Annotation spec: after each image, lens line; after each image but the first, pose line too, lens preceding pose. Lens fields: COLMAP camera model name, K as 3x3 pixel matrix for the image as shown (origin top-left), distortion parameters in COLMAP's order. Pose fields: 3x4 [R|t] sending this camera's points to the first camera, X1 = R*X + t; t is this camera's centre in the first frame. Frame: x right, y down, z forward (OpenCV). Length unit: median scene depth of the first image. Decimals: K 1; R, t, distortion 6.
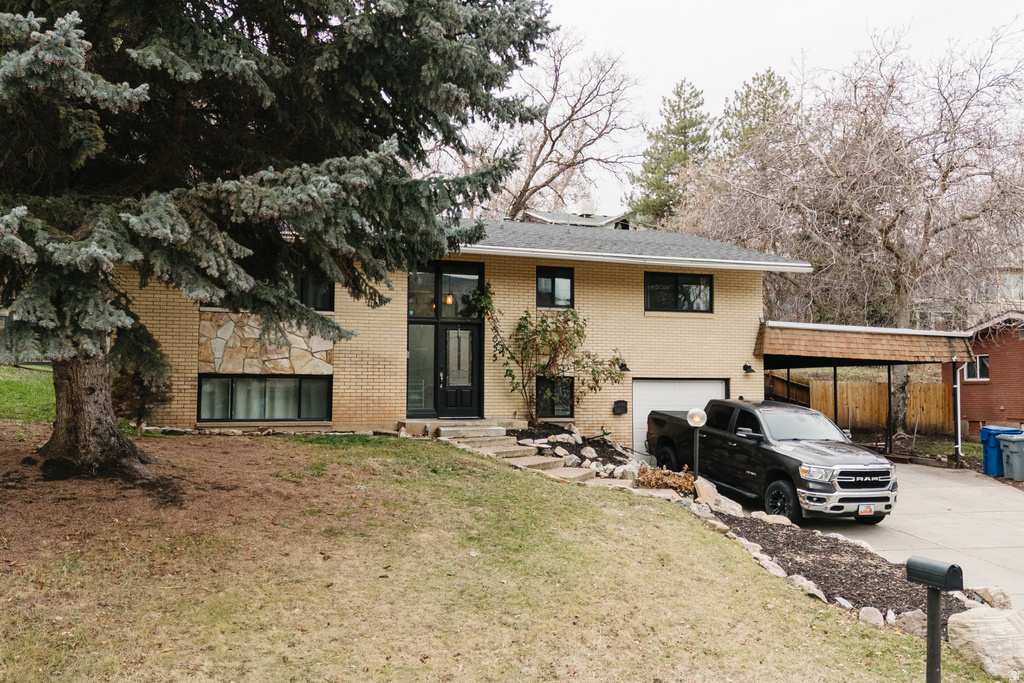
lens RADIAL K [[748.1, 0, 458.9], [0, 748.1, 368.3], [0, 0, 1]] dist [0.039229, -0.002533]
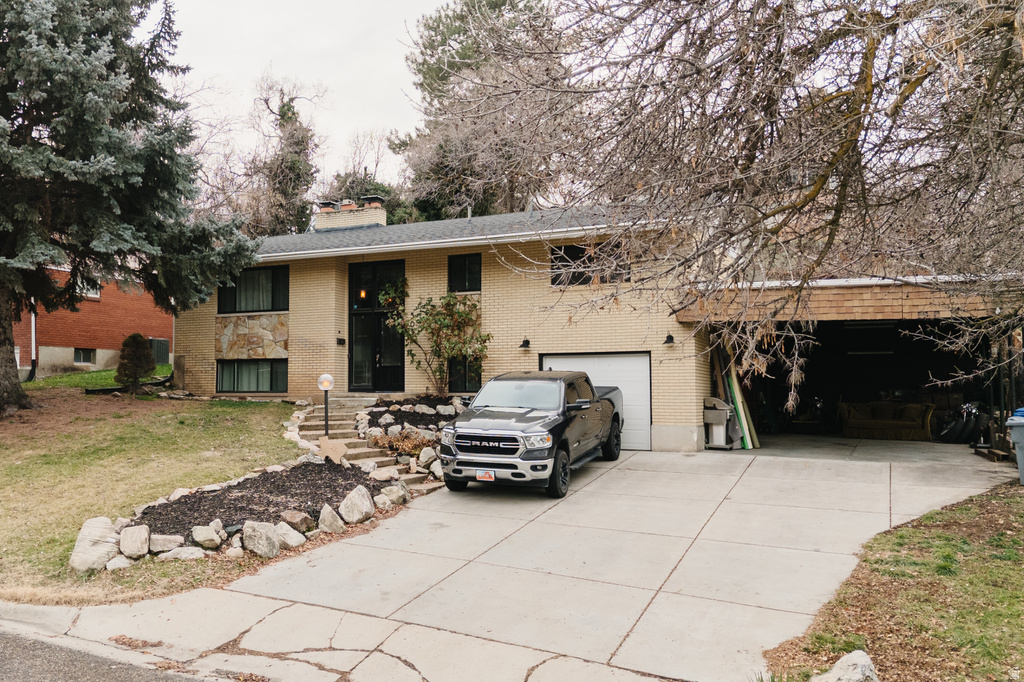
lens RADIAL K [[729.7, 0, 450.6], [0, 729.7, 341.1], [0, 0, 1]] dist [0.034874, -0.005959]
pose [[0.772026, -0.045766, -0.633942, 0.794836], [0.023316, 0.998772, -0.043709, 0.037782], [0.635164, 0.018964, 0.772145, 0.167394]]
